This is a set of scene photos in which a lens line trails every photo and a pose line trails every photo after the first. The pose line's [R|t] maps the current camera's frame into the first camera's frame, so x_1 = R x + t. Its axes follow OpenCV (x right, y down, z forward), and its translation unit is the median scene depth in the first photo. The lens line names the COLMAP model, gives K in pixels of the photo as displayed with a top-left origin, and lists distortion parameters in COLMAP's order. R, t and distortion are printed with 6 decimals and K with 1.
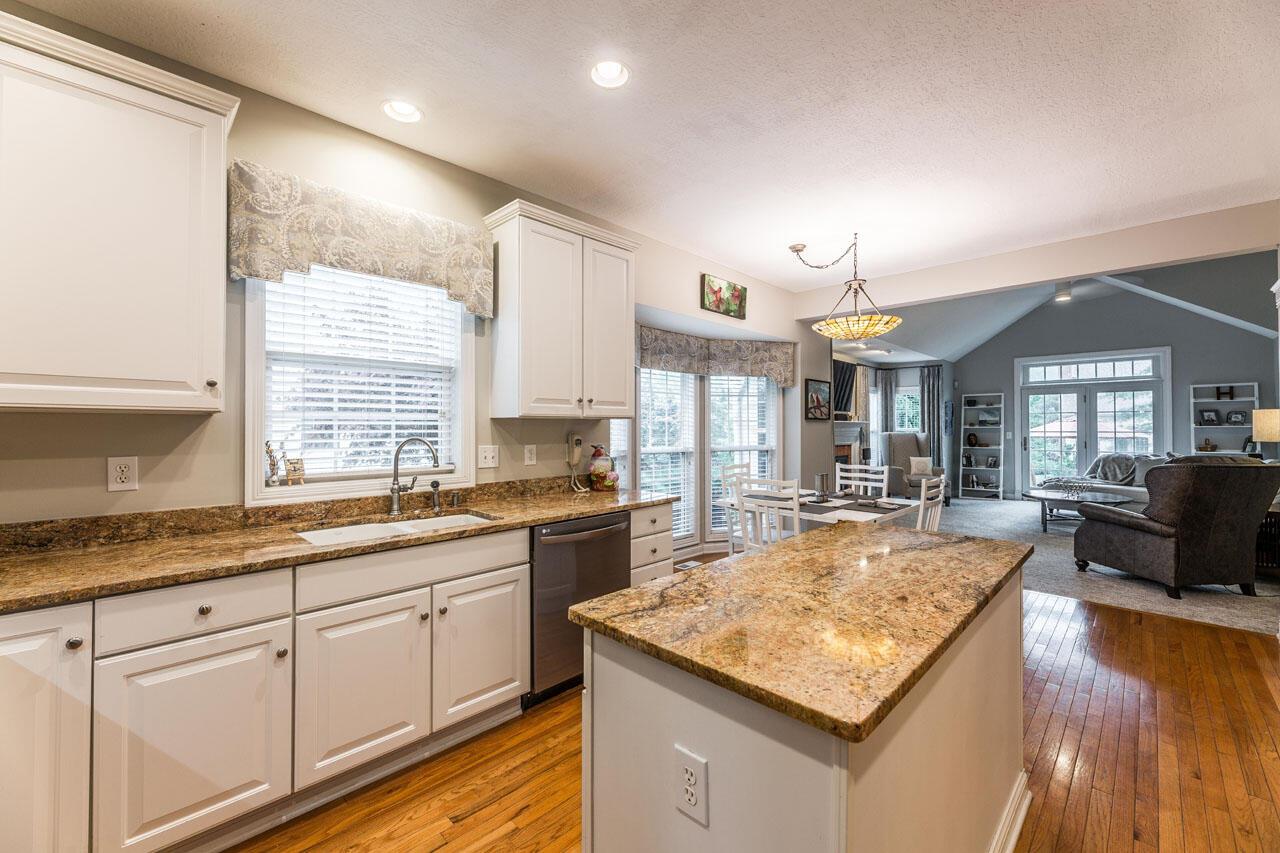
lens RADIAL K [[519.7, 0, 631.9], [0, 519.7, 422.7], [0, 0, 1]] dist [0.000266, 0.000010]
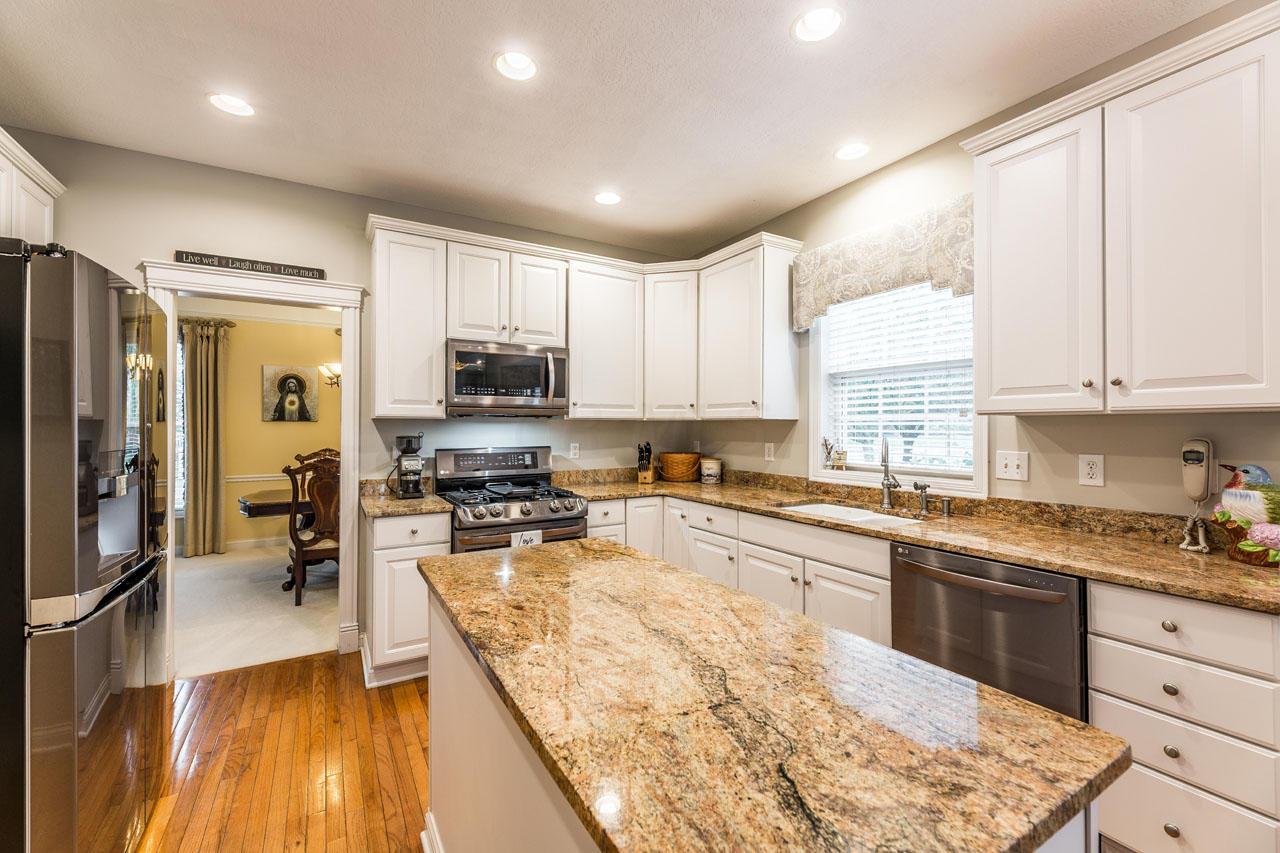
lens RADIAL K [[519.7, 0, 632.7], [0, 519.7, 425.5], [0, 0, 1]] dist [0.000266, 0.000010]
pose [[-0.251904, -0.001487, -0.967751, 0.780922], [0.007291, 0.999968, -0.003434, 0.004696], [0.967725, -0.007921, -0.251885, 0.810725]]
